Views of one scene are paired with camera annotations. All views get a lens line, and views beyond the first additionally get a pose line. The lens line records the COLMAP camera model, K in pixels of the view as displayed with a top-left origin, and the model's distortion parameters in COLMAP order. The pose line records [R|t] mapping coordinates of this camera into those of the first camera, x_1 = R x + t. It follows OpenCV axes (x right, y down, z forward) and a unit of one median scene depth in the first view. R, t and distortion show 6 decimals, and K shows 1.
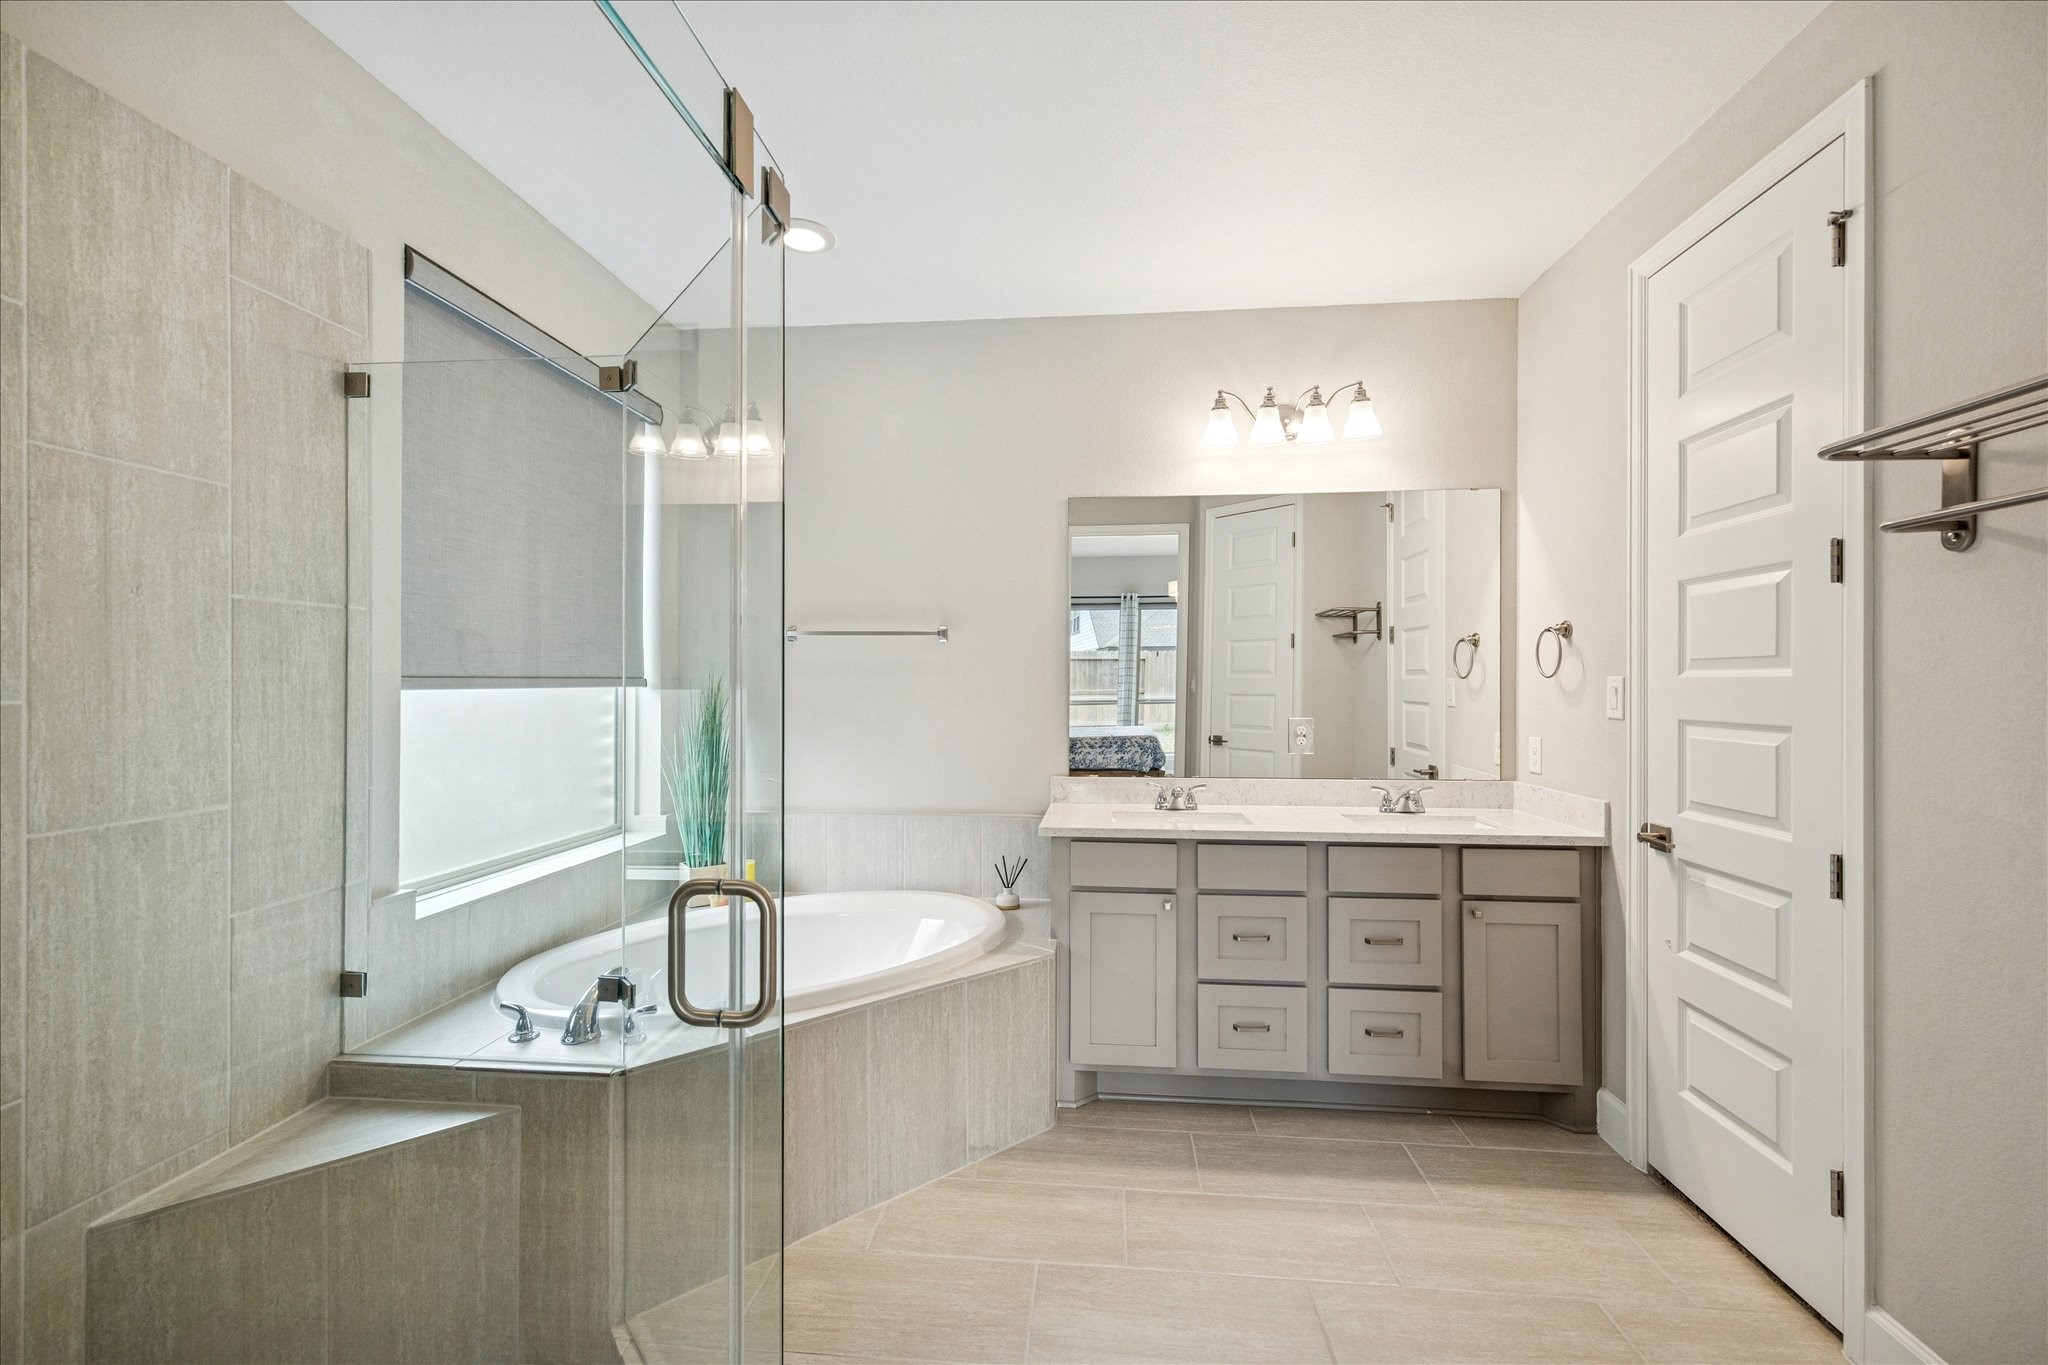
lens RADIAL K [[853.9, 0, 1024.0], [0, 853.9, 682.5], [0, 0, 1]] dist [0.011474, -0.000099]
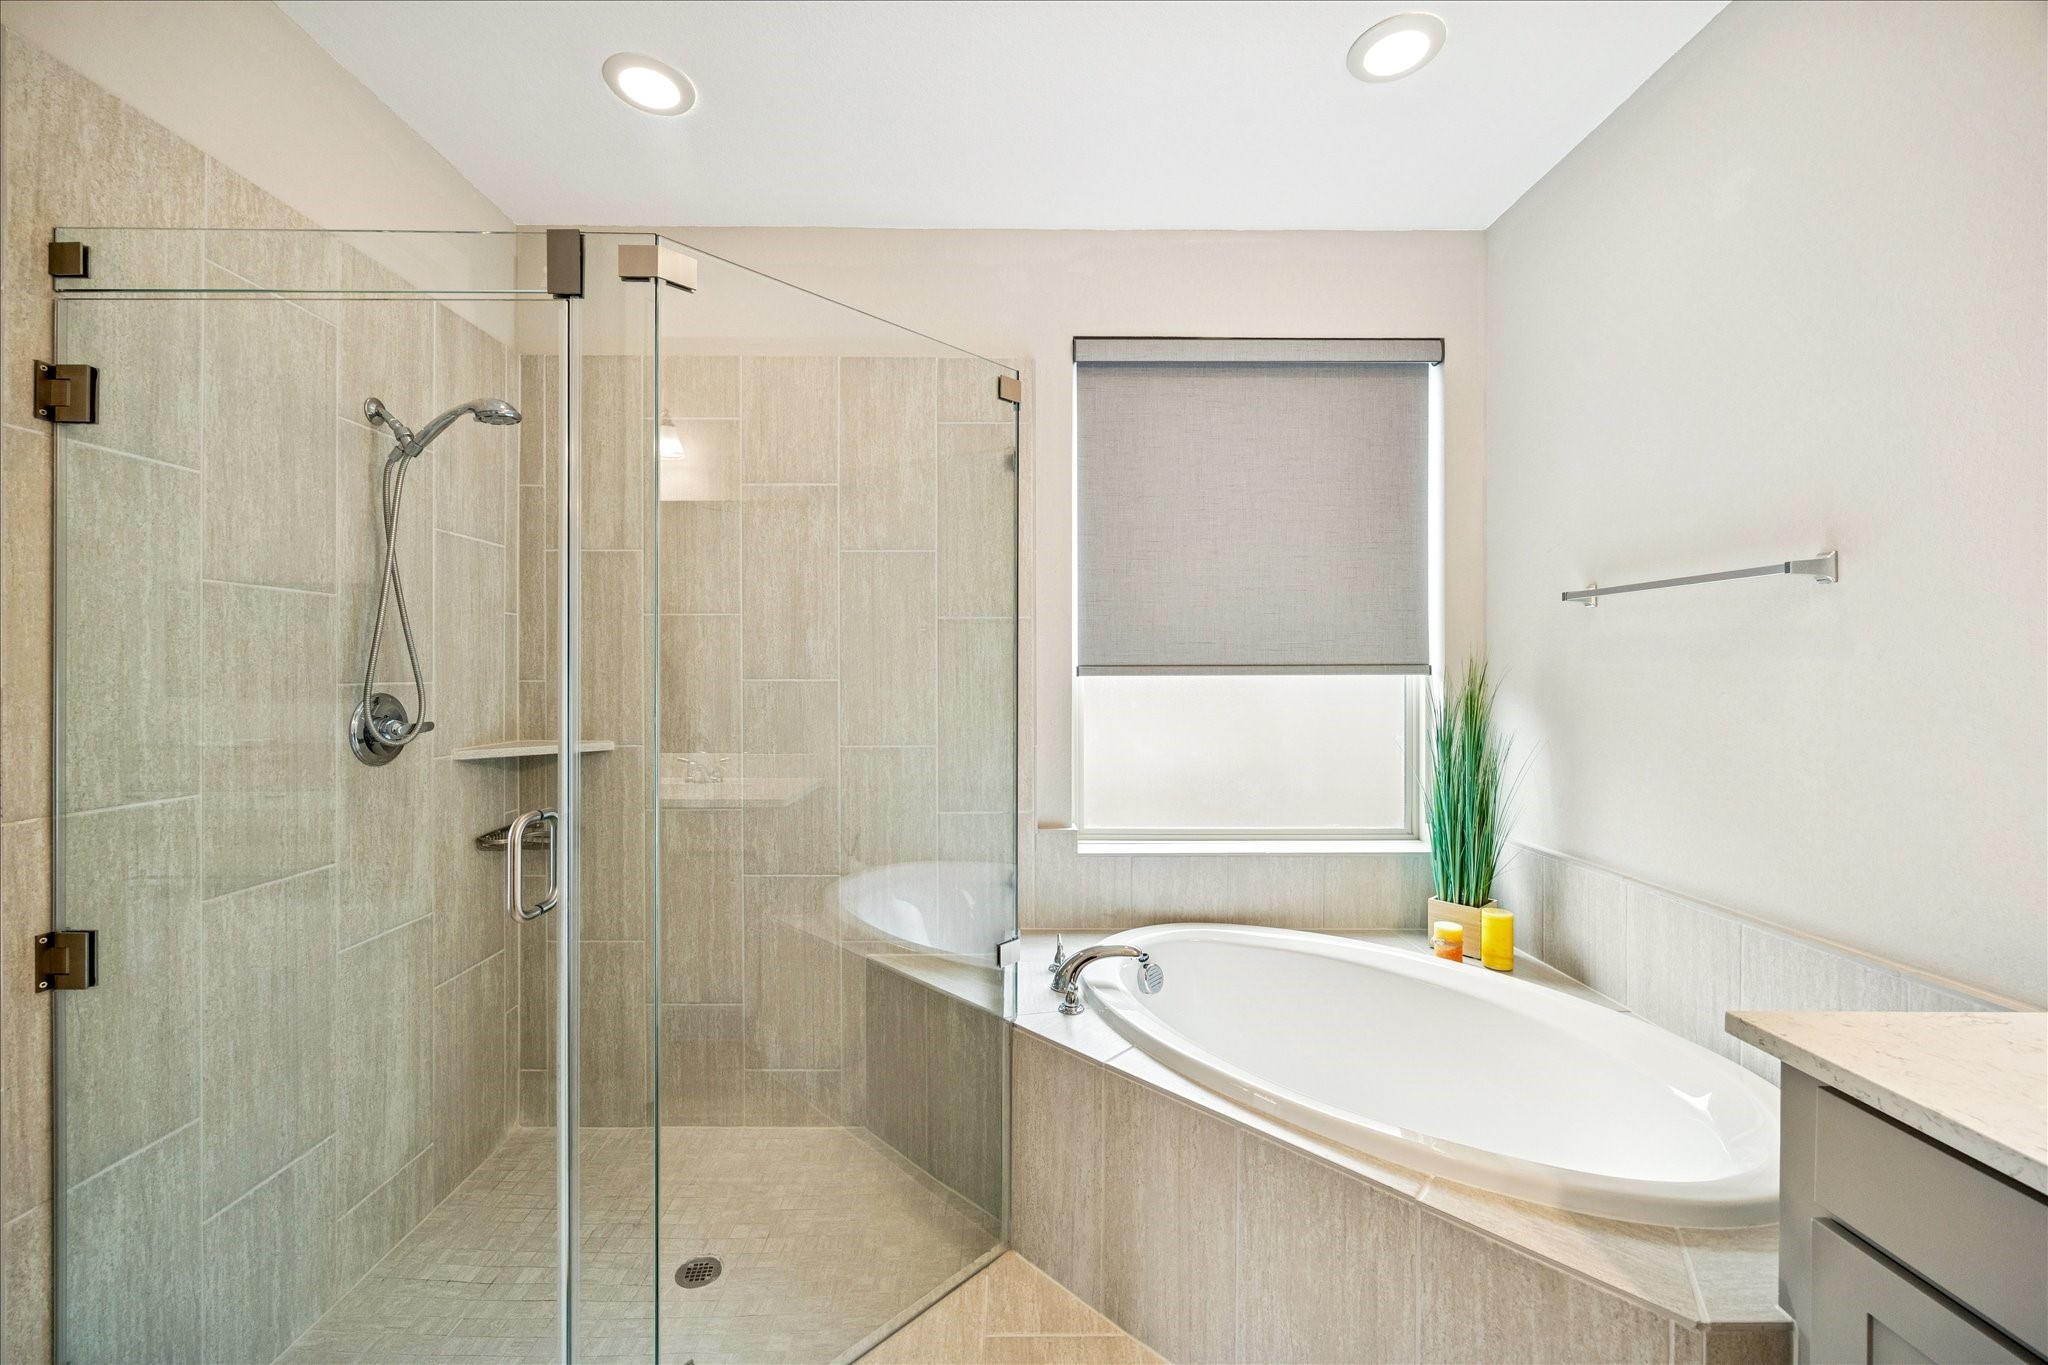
lens RADIAL K [[803.1, 0, 1017.8], [0, 803.1, 672.1], [0, 0, 1]] dist [-0.001004, 0.000013]
pose [[0.096212, 0.002237, -0.995358, 0.481748], [0.001023, 0.999997, 0.002347, -0.000066], [0.995360, -0.001244, 0.096209, 0.781798]]
